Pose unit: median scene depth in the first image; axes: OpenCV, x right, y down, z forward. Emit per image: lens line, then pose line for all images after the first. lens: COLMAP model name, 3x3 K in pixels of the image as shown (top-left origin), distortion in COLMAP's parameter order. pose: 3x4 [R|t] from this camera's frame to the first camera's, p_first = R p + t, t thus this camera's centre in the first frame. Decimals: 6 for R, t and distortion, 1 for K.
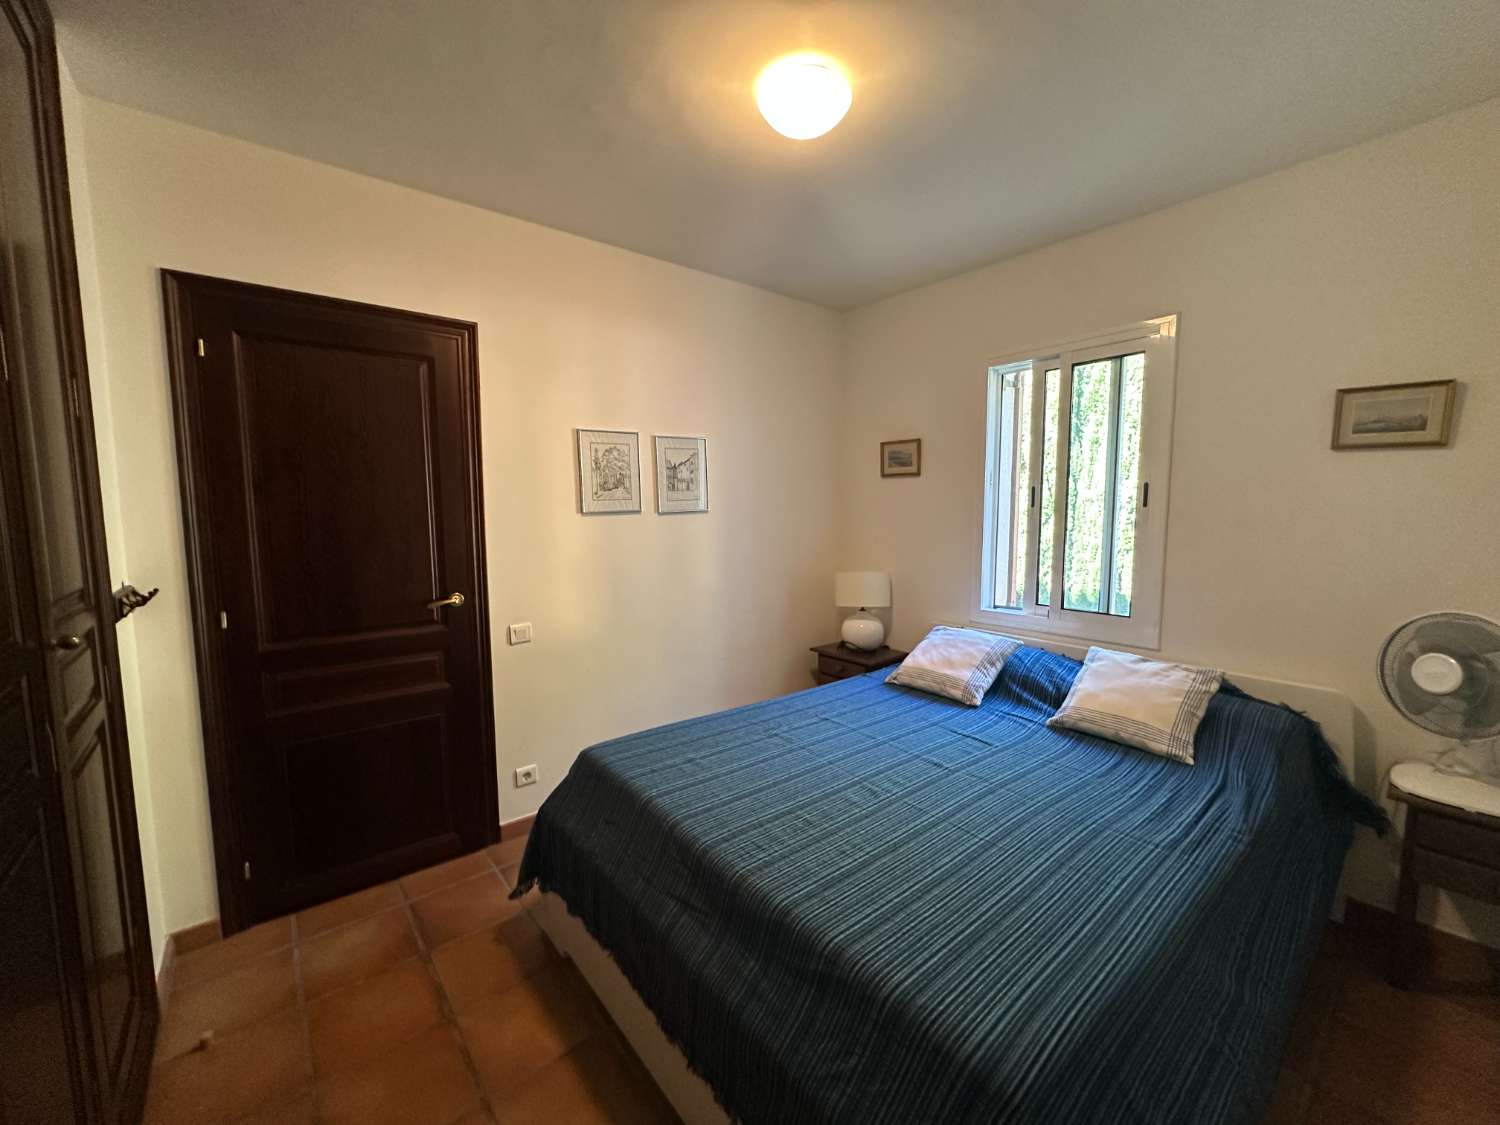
lens RADIAL K [[596.7, 0, 752.1], [0, 596.7, 560.6], [0, 0, 1]] dist [-0.002806, -0.000303]
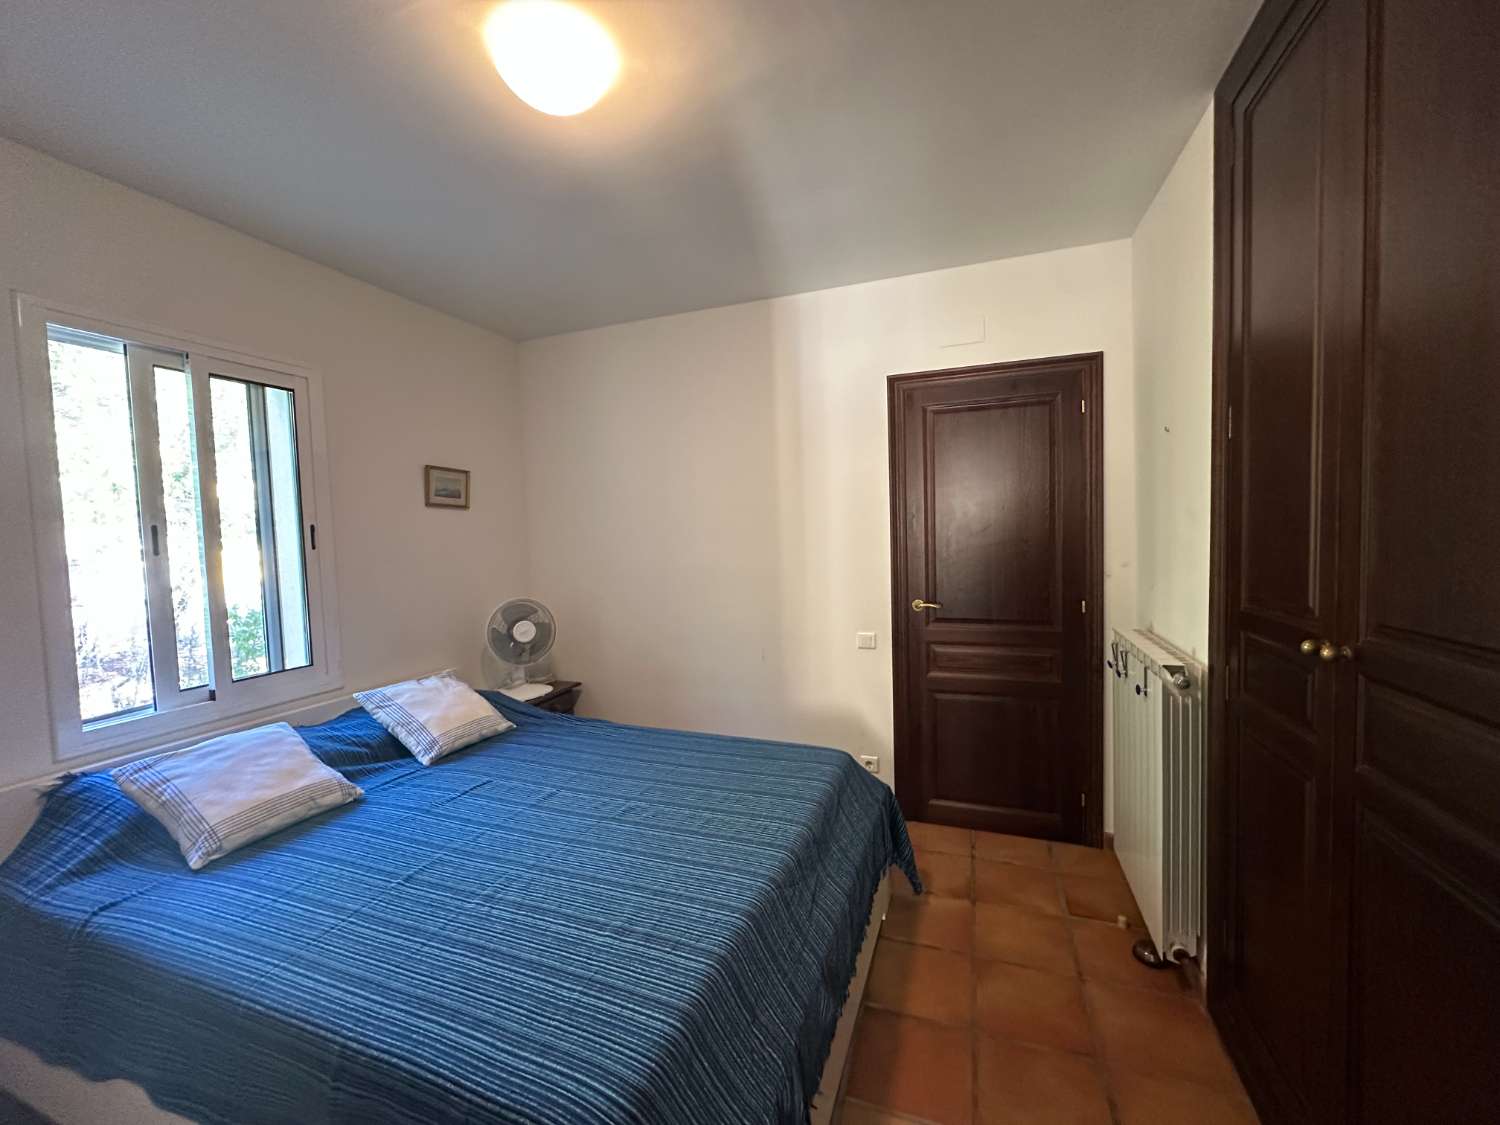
lens RADIAL K [[596.7, 0, 746.7], [0, 596.7, 560.0], [0, 0, 1]] dist [-0.002806, -0.000303]
pose [[-0.492624, -0.023781, 0.869917, -0.653374], [0.109506, 0.989987, 0.089075, -0.097964], [-0.863325, 0.139142, -0.485087, 1.027097]]
